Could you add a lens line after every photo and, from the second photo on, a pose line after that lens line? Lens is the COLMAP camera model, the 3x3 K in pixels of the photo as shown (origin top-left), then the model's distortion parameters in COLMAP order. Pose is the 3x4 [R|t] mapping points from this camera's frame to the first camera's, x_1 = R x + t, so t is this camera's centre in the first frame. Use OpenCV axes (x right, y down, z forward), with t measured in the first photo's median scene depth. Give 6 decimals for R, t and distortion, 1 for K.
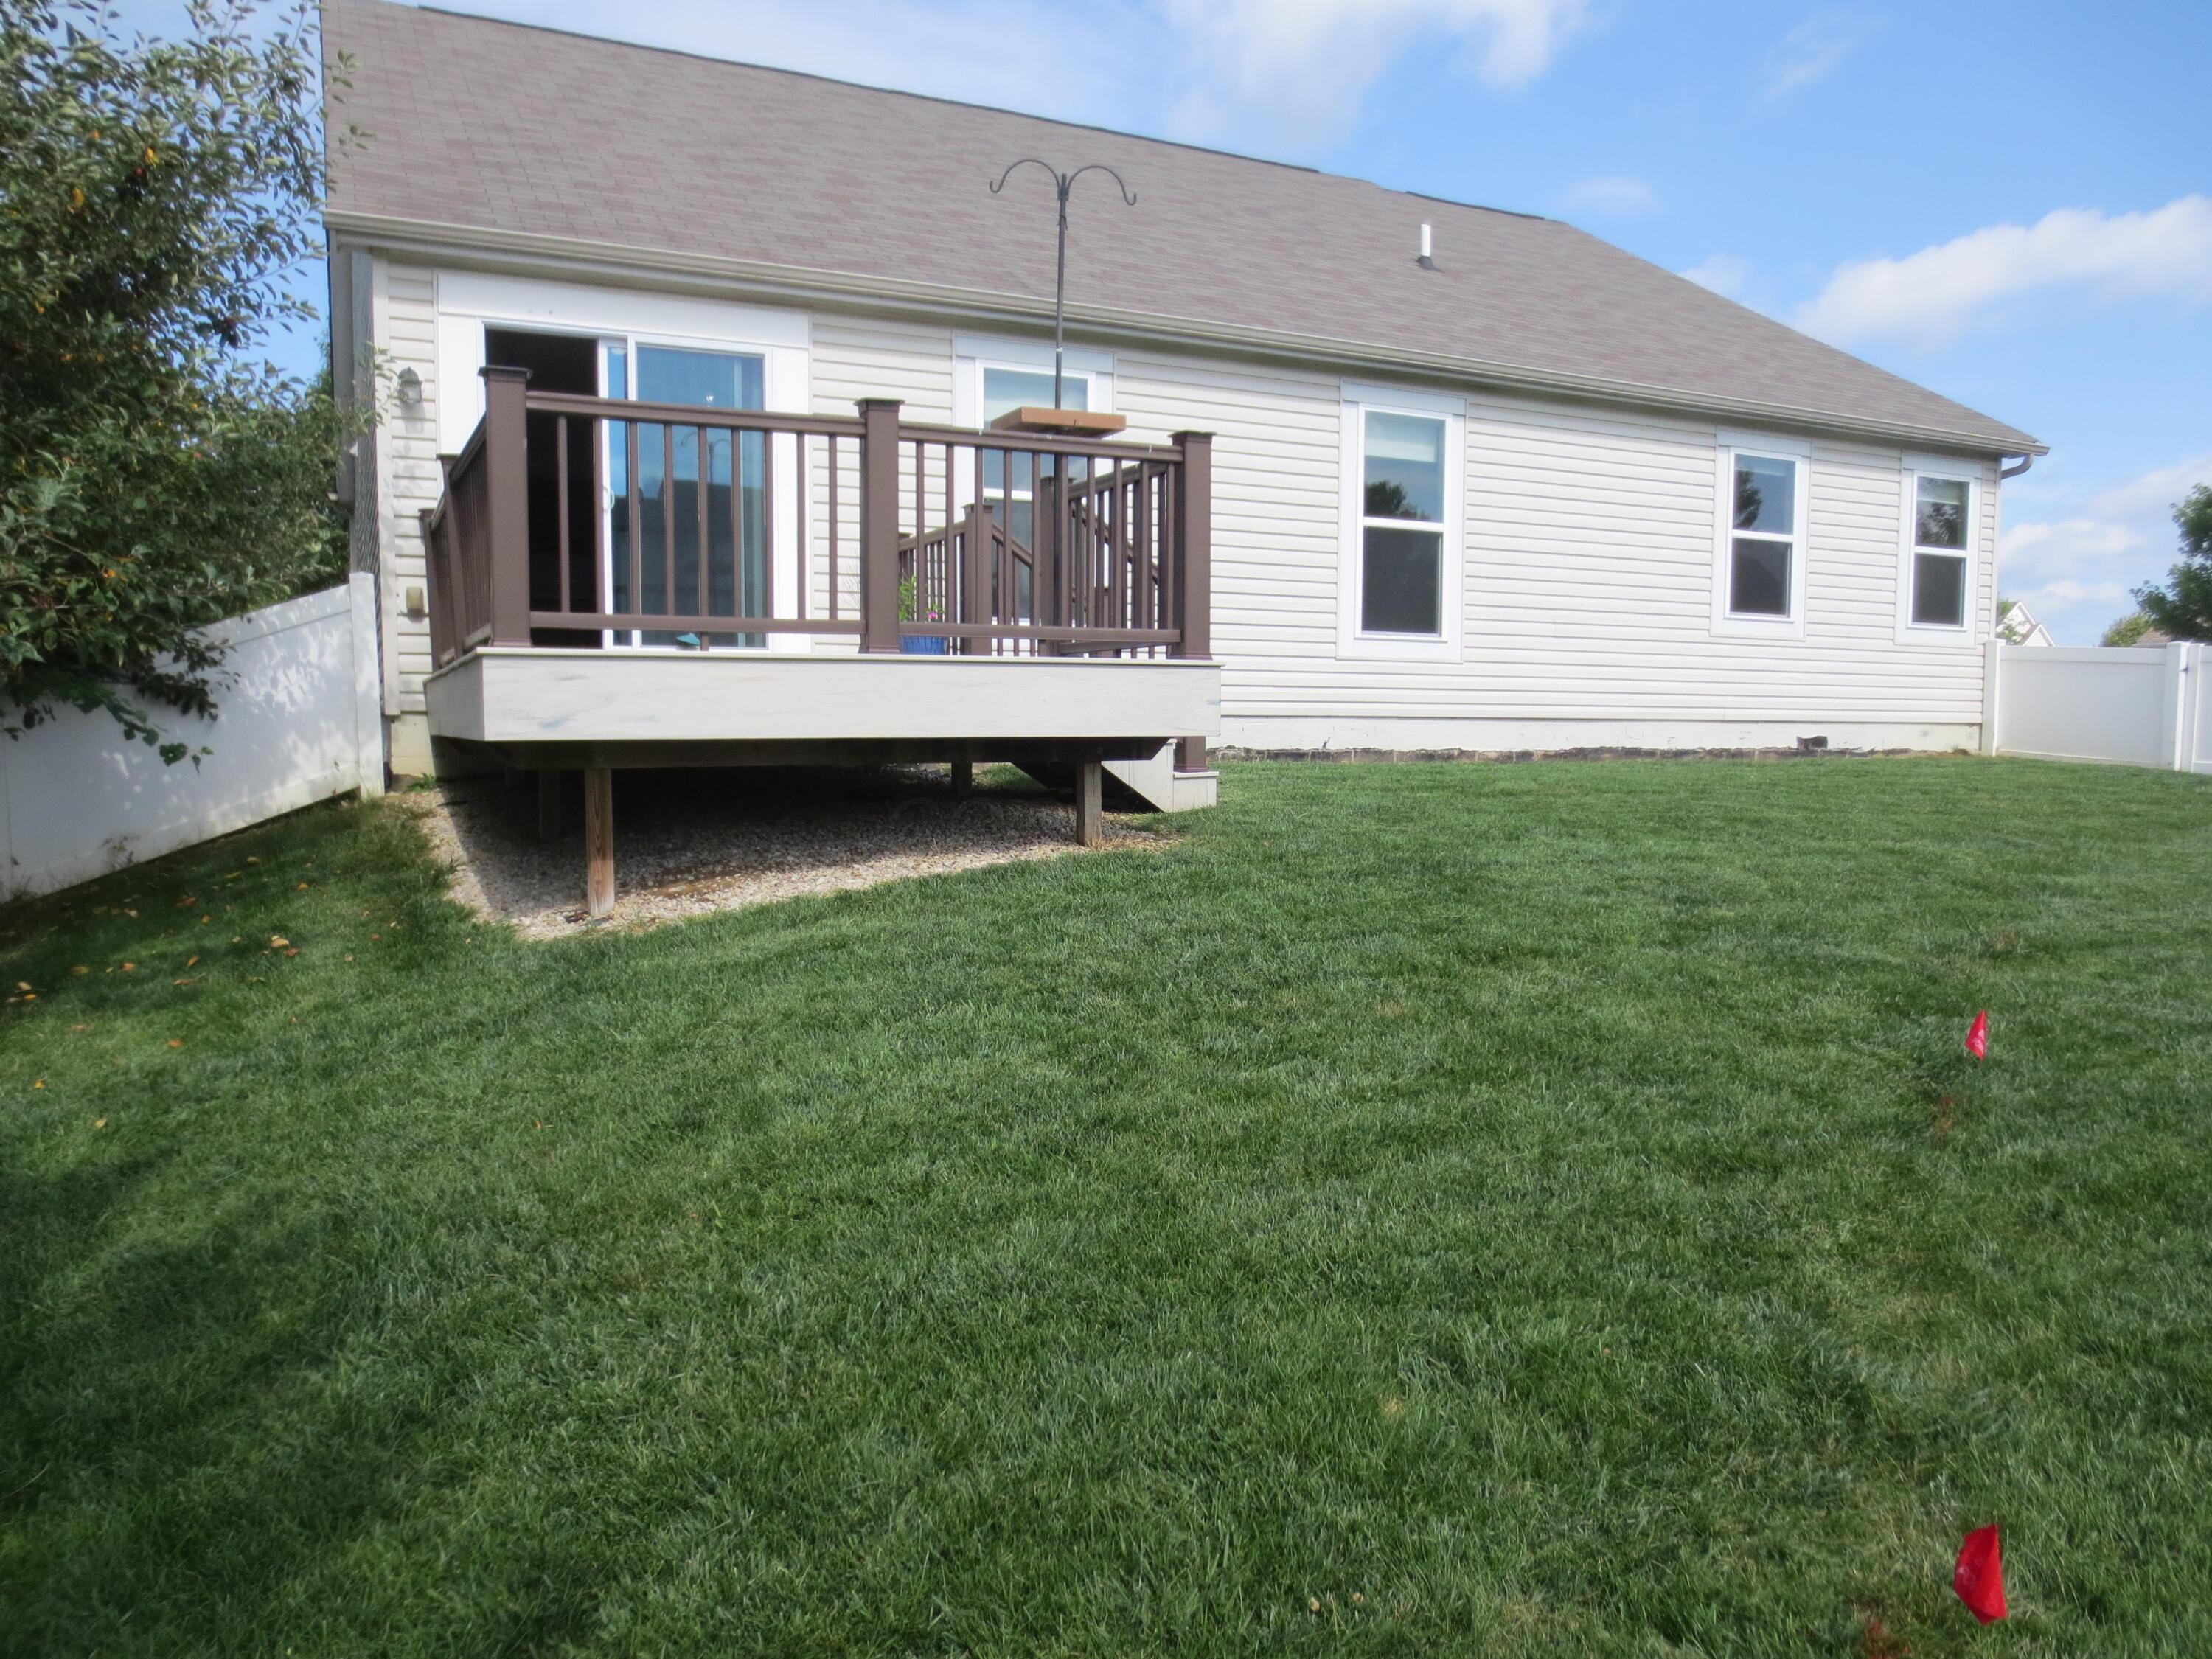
lens RADIAL K [[1557.5, 0, 1118.7], [0, 1557.5, 843.8], [0, 0, 1]] dist [-0.041930, 0.022232]
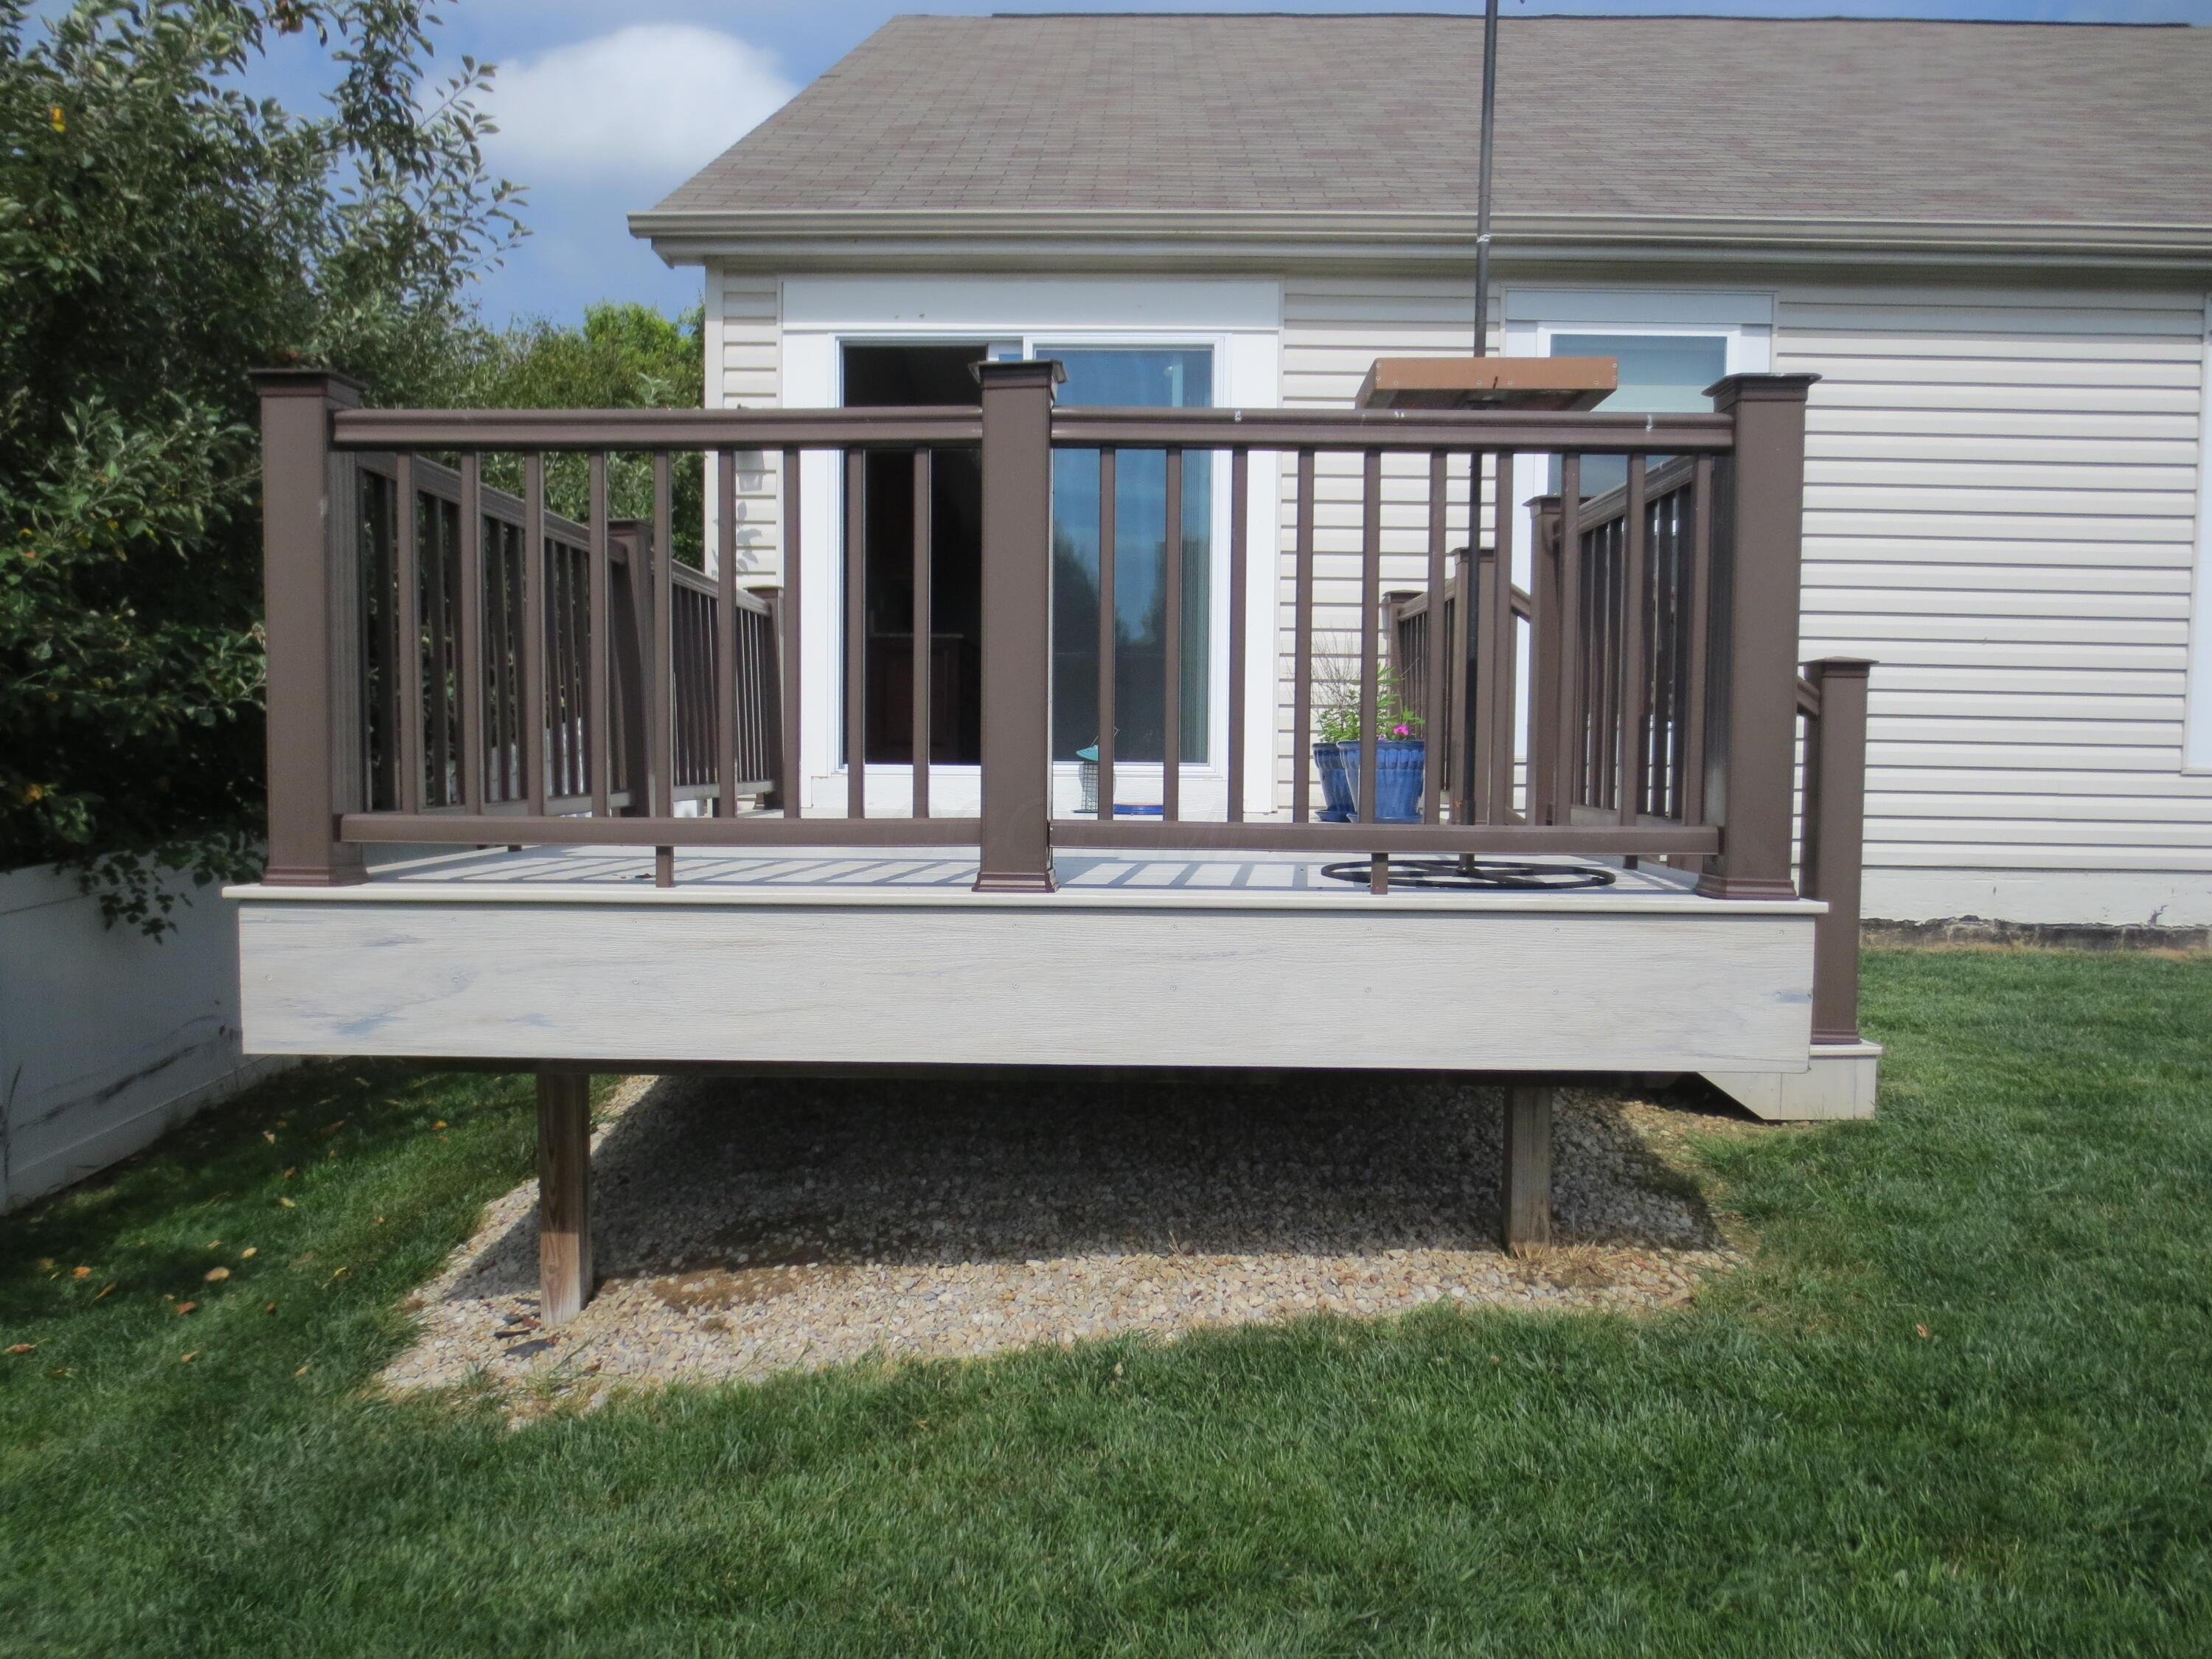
lens RADIAL K [[1557.5, 0, 1112.9], [0, 1557.5, 835.4], [0, 0, 1]] dist [-0.041930, 0.022232]
pose [[0.886415, 0.034482, -0.461606, 0.049534], [-0.045944, 0.998851, -0.013612, -0.068310], [0.460606, 0.033274, 0.886981, 0.298660]]
